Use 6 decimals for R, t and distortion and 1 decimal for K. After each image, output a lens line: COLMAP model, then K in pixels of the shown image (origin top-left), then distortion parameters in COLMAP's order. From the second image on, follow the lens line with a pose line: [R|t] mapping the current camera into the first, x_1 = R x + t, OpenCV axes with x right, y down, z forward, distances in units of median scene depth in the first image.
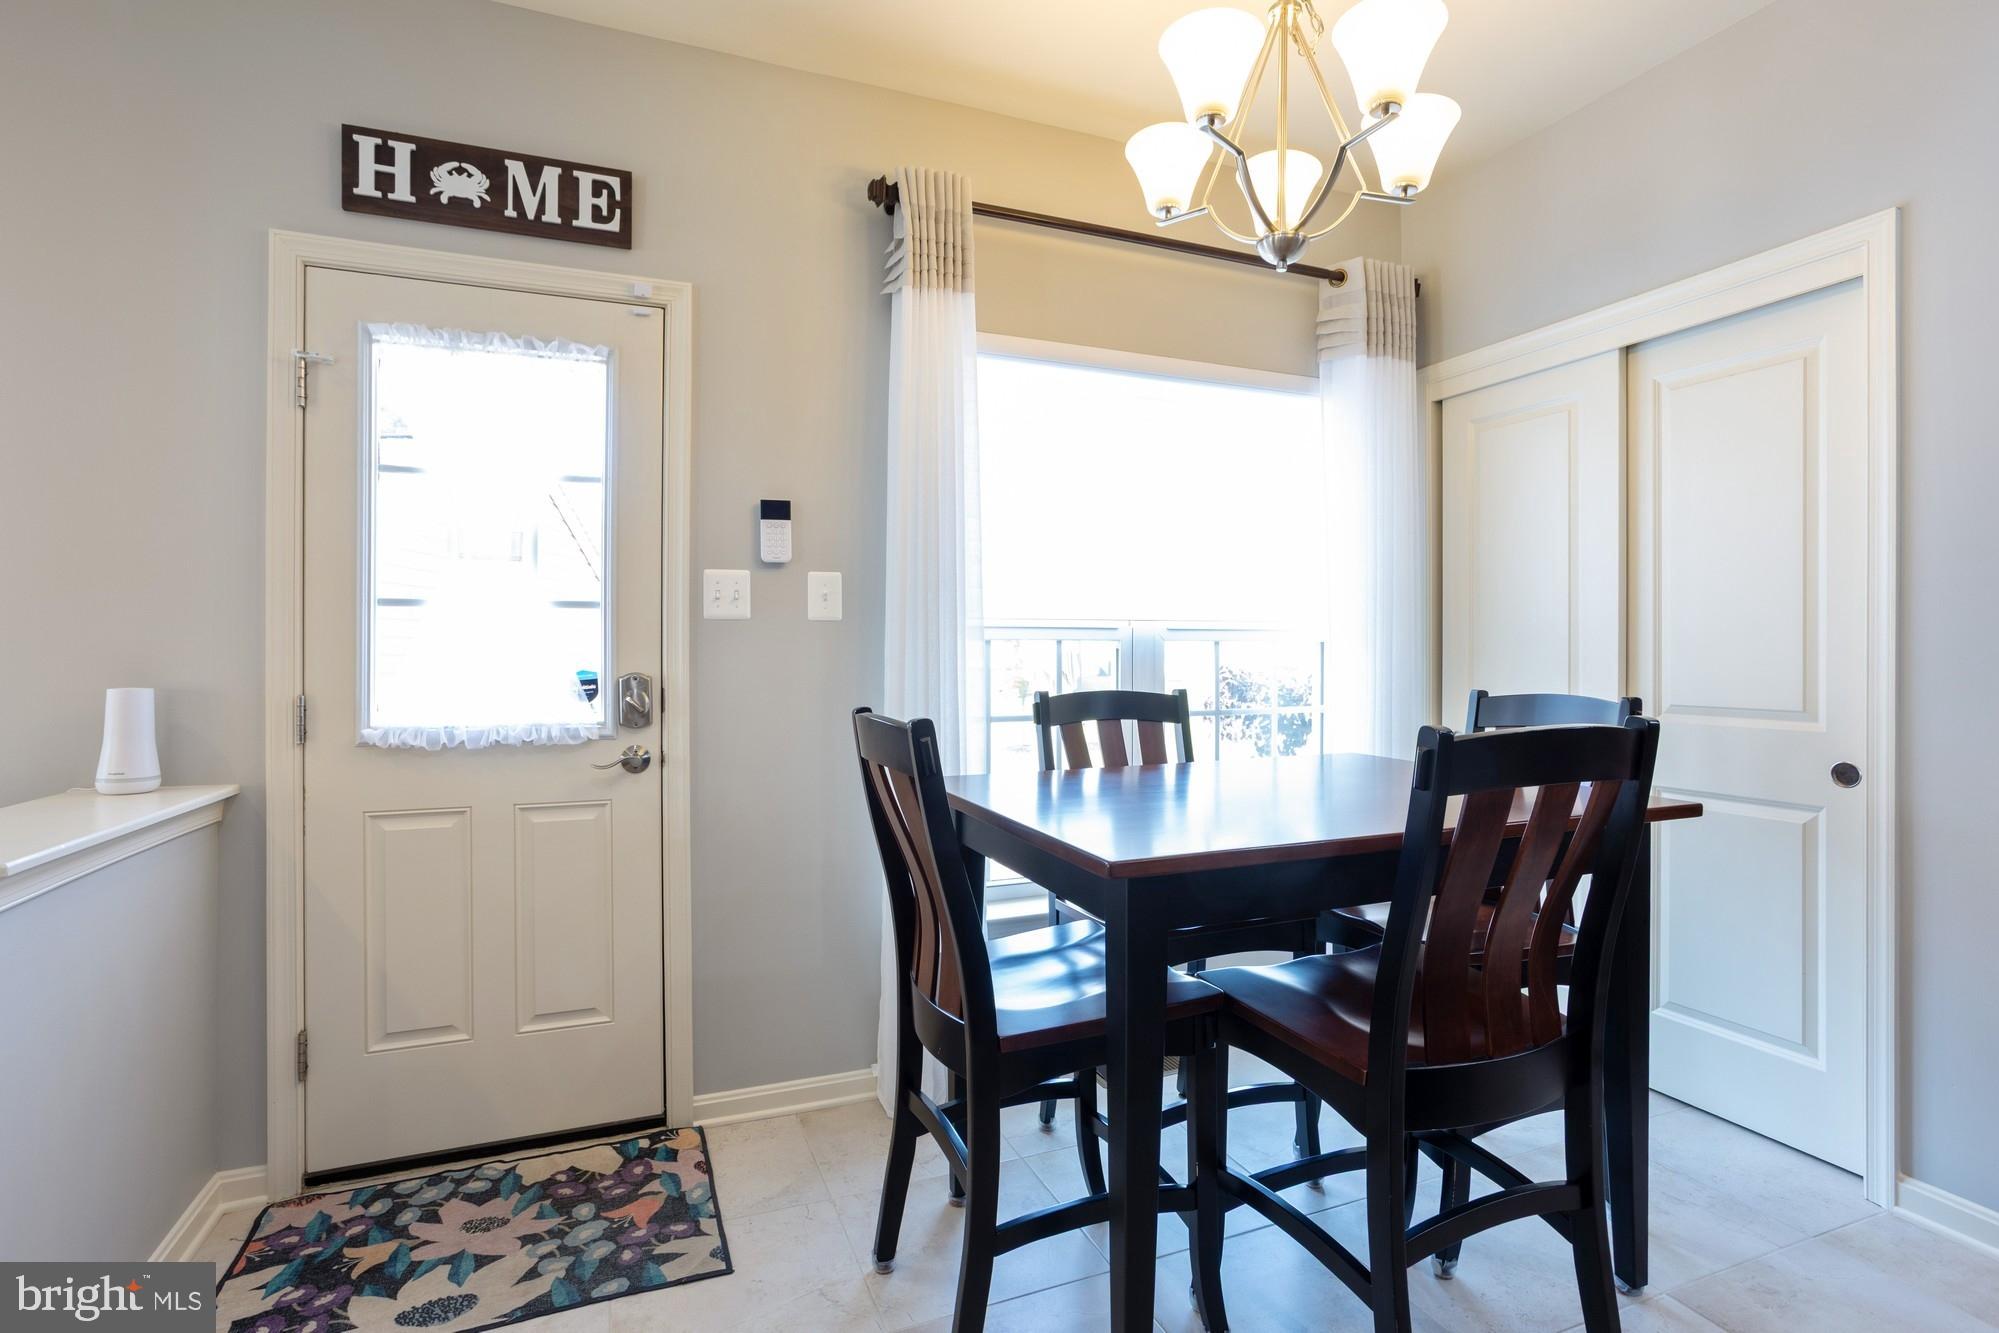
lens RADIAL K [[973.4, 0, 997.6], [0, 973.4, 650.9], [0, 0, 1]] dist [-0.047410, 0.031211]
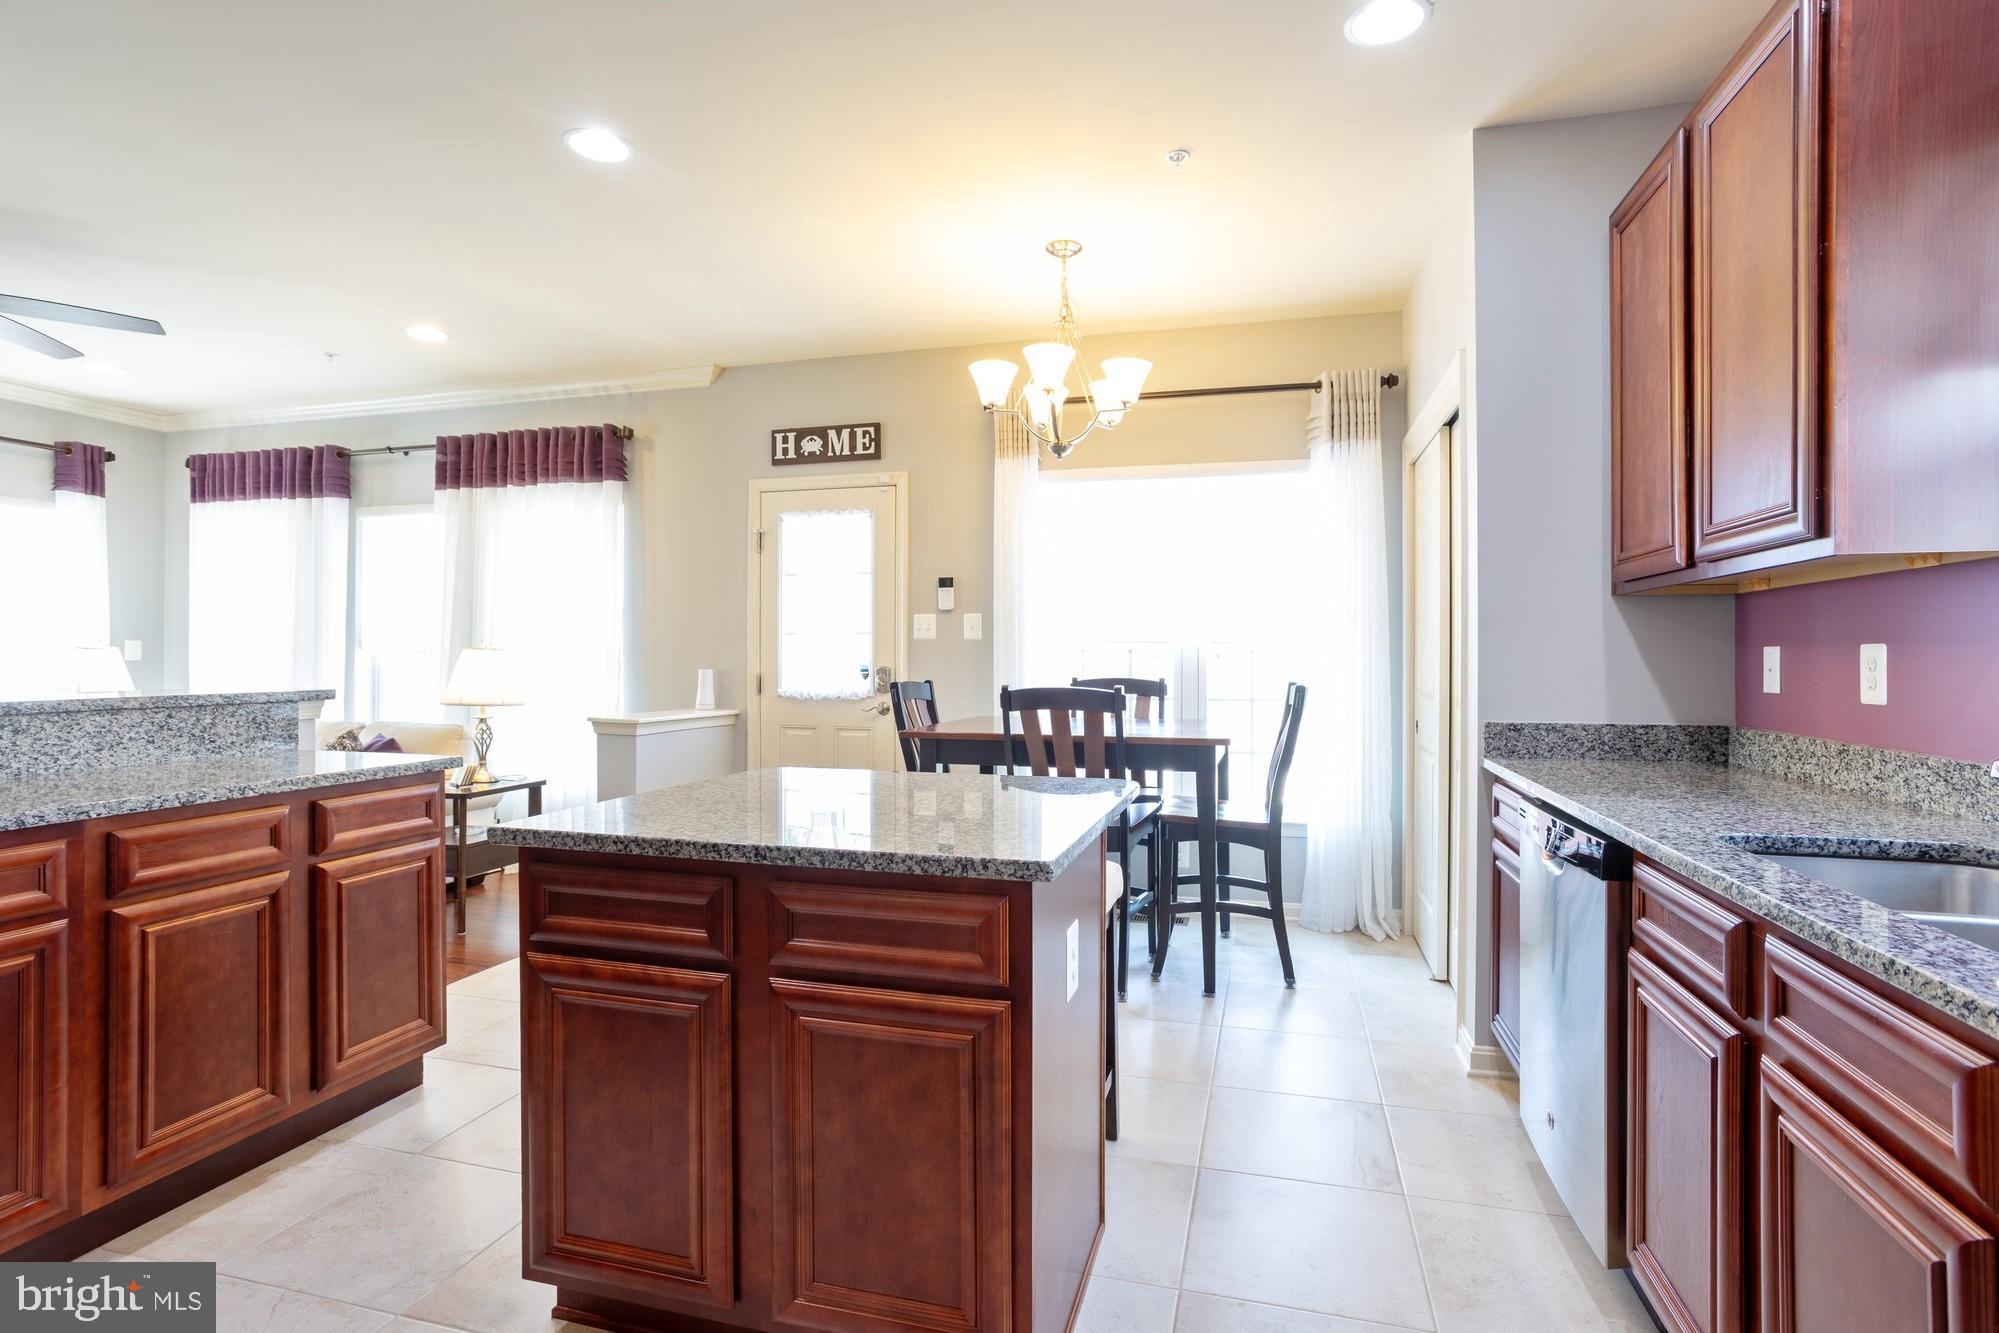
lens RADIAL K [[973.4, 0, 997.6], [0, 973.4, 650.9], [0, 0, 1]] dist [-0.047410, 0.031211]
pose [[0.790464, -0.000745, -0.612508, 1.096911], [-0.002801, 0.999984, -0.004831, -0.000961], [0.612502, 0.005534, 0.790450, -0.485666]]
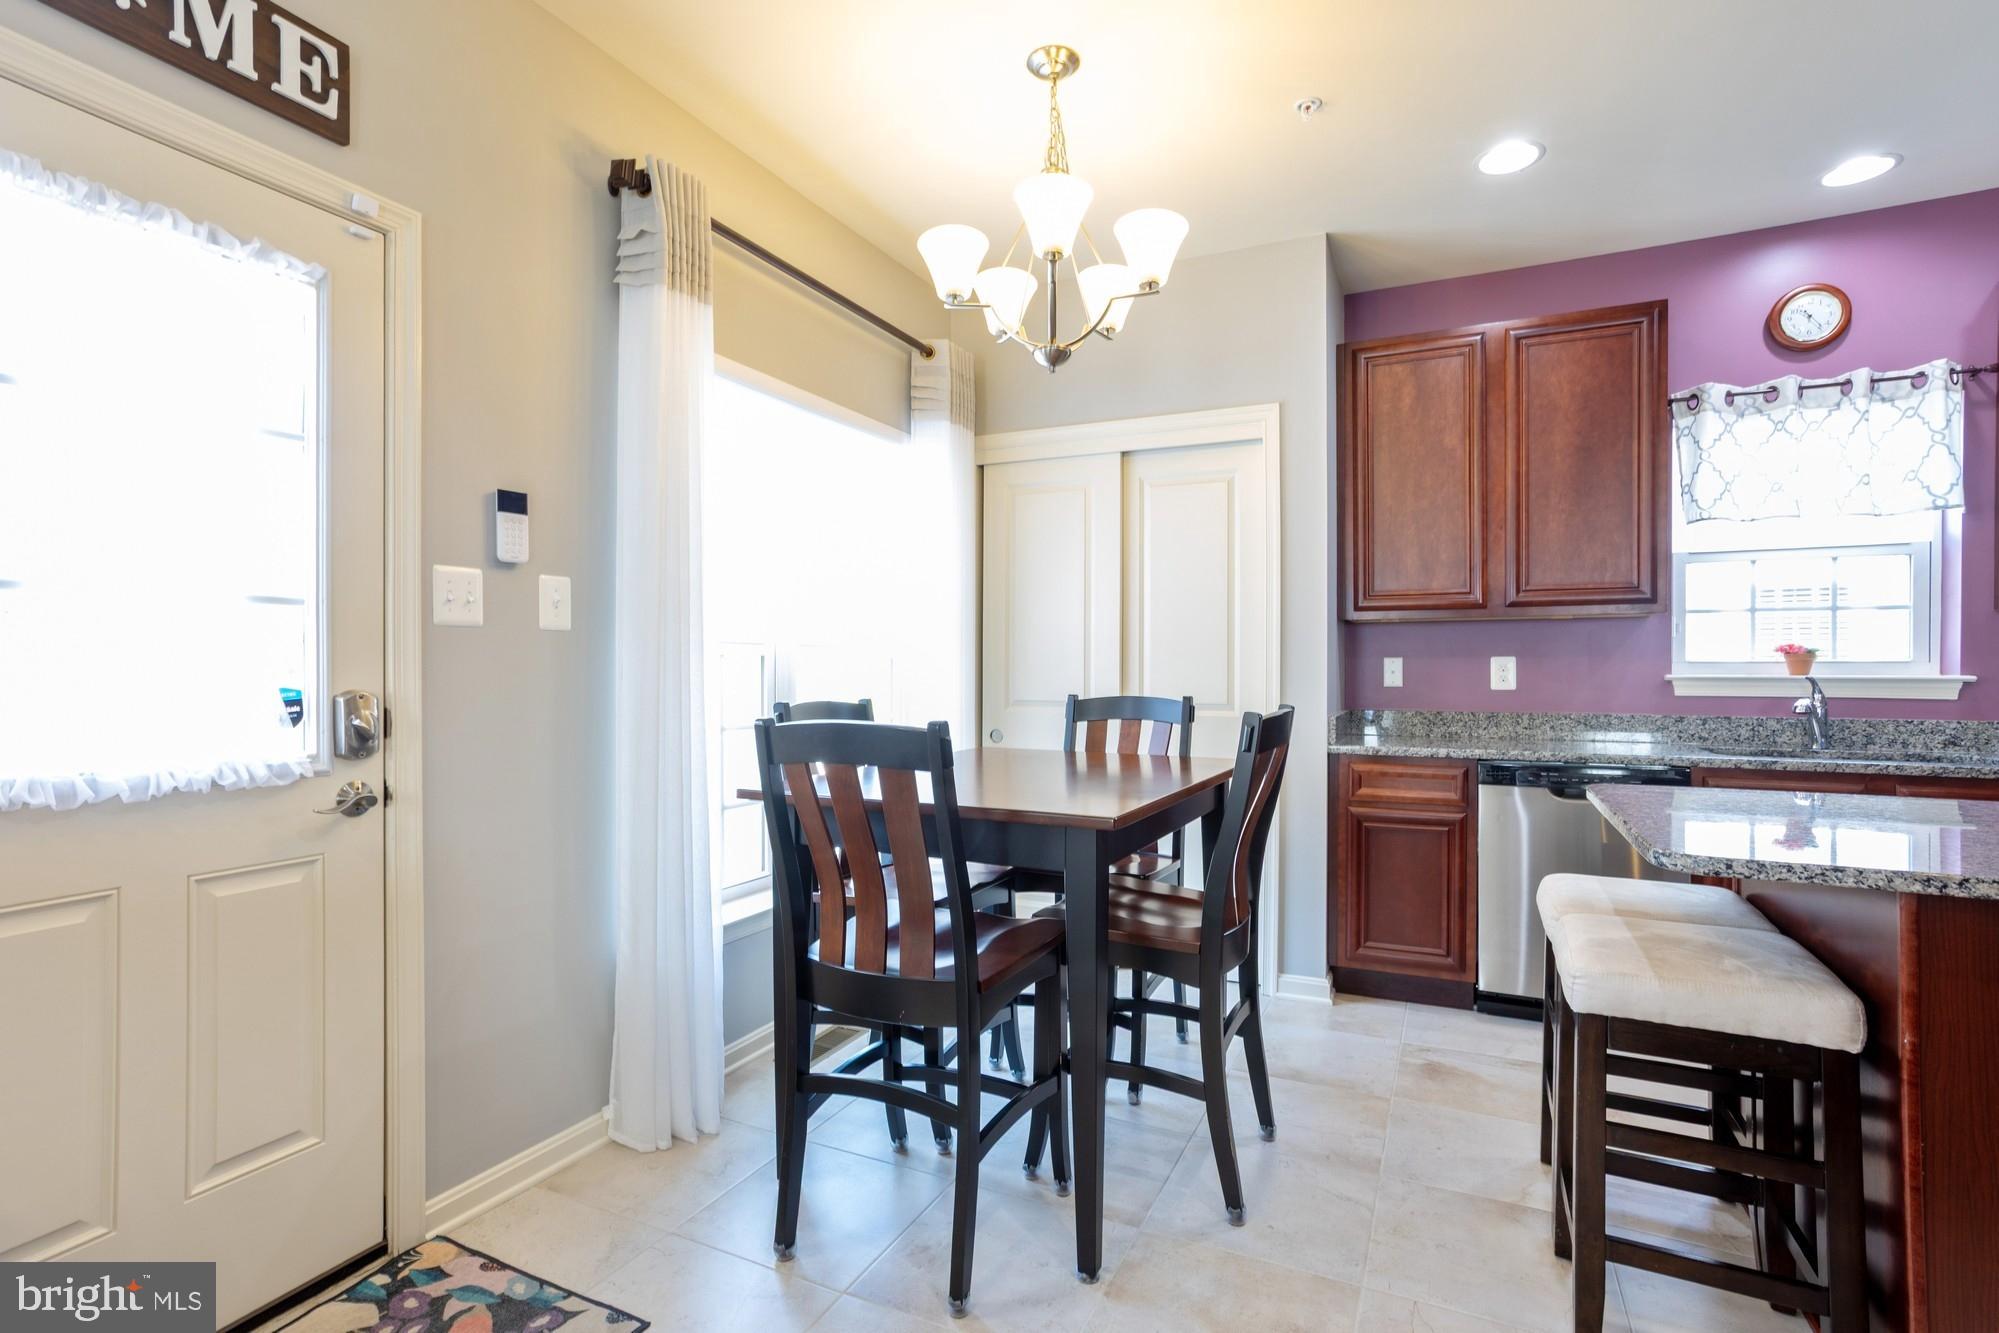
lens RADIAL K [[991.1, 0, 1003.2], [0, 991.1, 672.4], [0, 0, 1]] dist [-0.014534, 0.023785]
pose [[0.732096, -0.002705, 0.681196, -0.547634], [-0.001901, 0.999980, 0.006013, 0.002614], [-0.681199, -0.005697, 0.732076, 0.045834]]
